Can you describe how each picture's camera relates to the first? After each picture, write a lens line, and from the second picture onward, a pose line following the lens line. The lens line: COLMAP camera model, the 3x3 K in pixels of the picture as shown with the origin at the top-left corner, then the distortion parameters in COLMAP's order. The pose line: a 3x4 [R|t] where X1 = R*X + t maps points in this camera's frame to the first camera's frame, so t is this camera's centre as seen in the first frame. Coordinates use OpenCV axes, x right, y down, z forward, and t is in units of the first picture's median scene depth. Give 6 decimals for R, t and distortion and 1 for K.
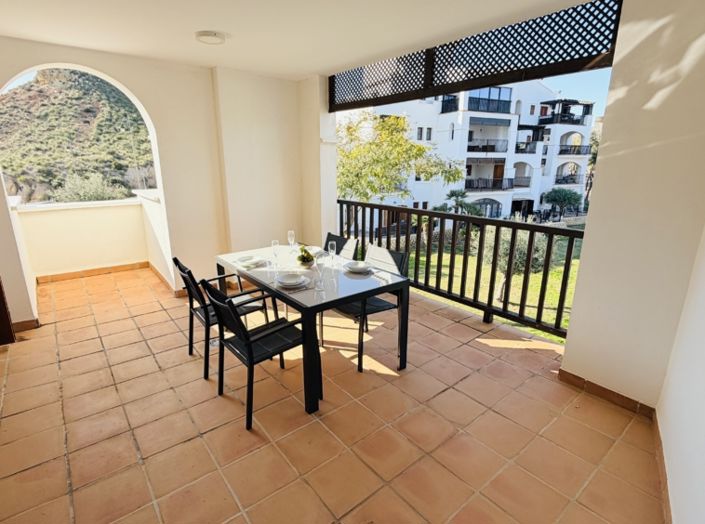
lens RADIAL K [[371.7, 0, 352.5], [0, 371.7, 262.4], [0, 0, 1]] dist [-0.002037, 0.000487]
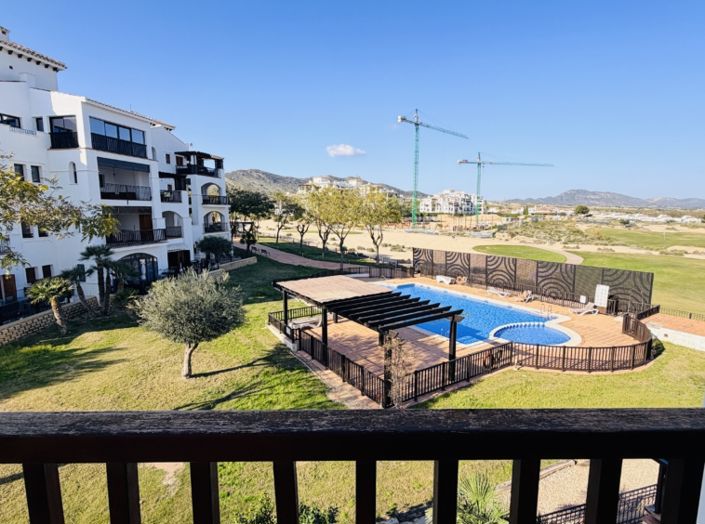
lens RADIAL K [[371.7, 0, 349.7], [0, 371.7, 262.7], [0, 0, 1]] dist [-0.002037, 0.000487]
pose [[0.631992, -0.111594, 0.766898, 0.015374], [0.210963, 0.976980, -0.031688, -0.021175], [-0.745708, 0.181813, 0.640986, 0.096969]]
